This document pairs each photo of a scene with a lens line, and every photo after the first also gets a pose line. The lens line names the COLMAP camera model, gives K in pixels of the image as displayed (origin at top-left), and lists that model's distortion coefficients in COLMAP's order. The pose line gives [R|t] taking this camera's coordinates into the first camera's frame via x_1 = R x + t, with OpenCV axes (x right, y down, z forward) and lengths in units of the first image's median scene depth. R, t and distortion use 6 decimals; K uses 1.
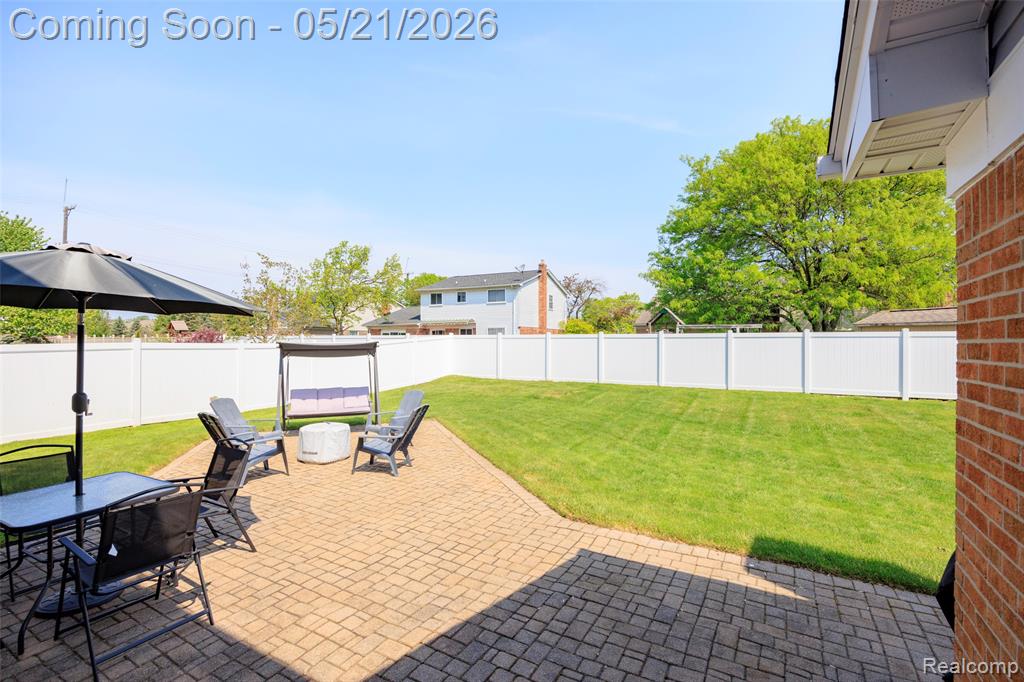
lens RADIAL K [[472.1, 0, 510.7], [0, 472.1, 340.1], [0, 0, 1]] dist [-0.013875, 0.001077]
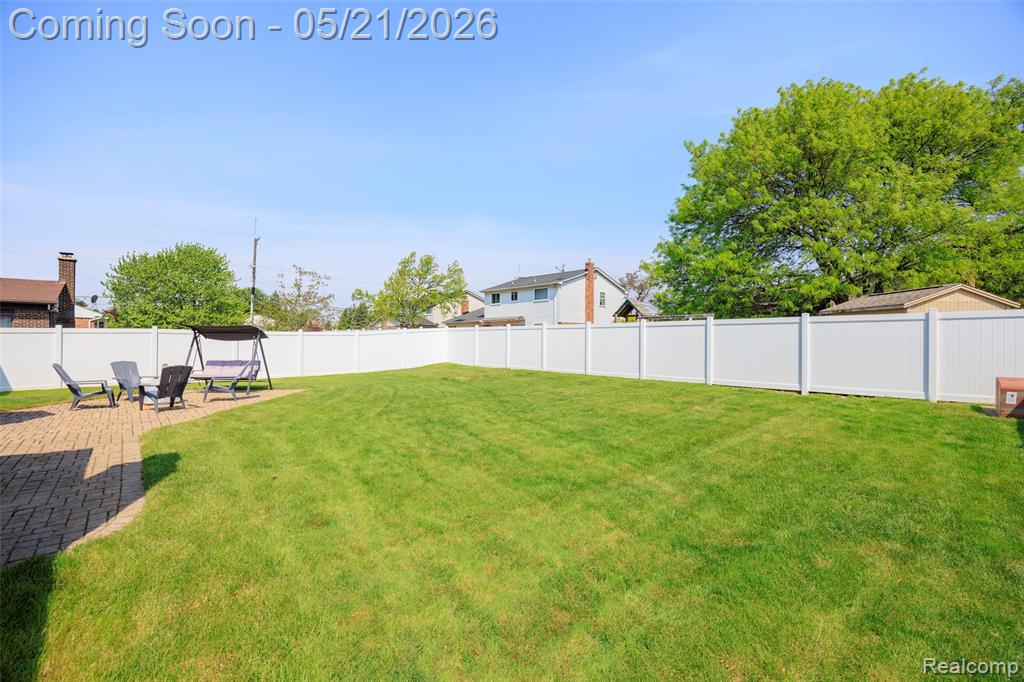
lens RADIAL K [[443.6, 0, 513.3], [0, 443.6, 336.3], [0, 0, 1]] dist [0.001319, 0.000302]
pose [[0.949663, -0.000464, -0.313274, 0.226590], [-0.001933, 0.999971, -0.007340, 0.010181], [0.313268, 0.007576, 0.949634, 0.015937]]
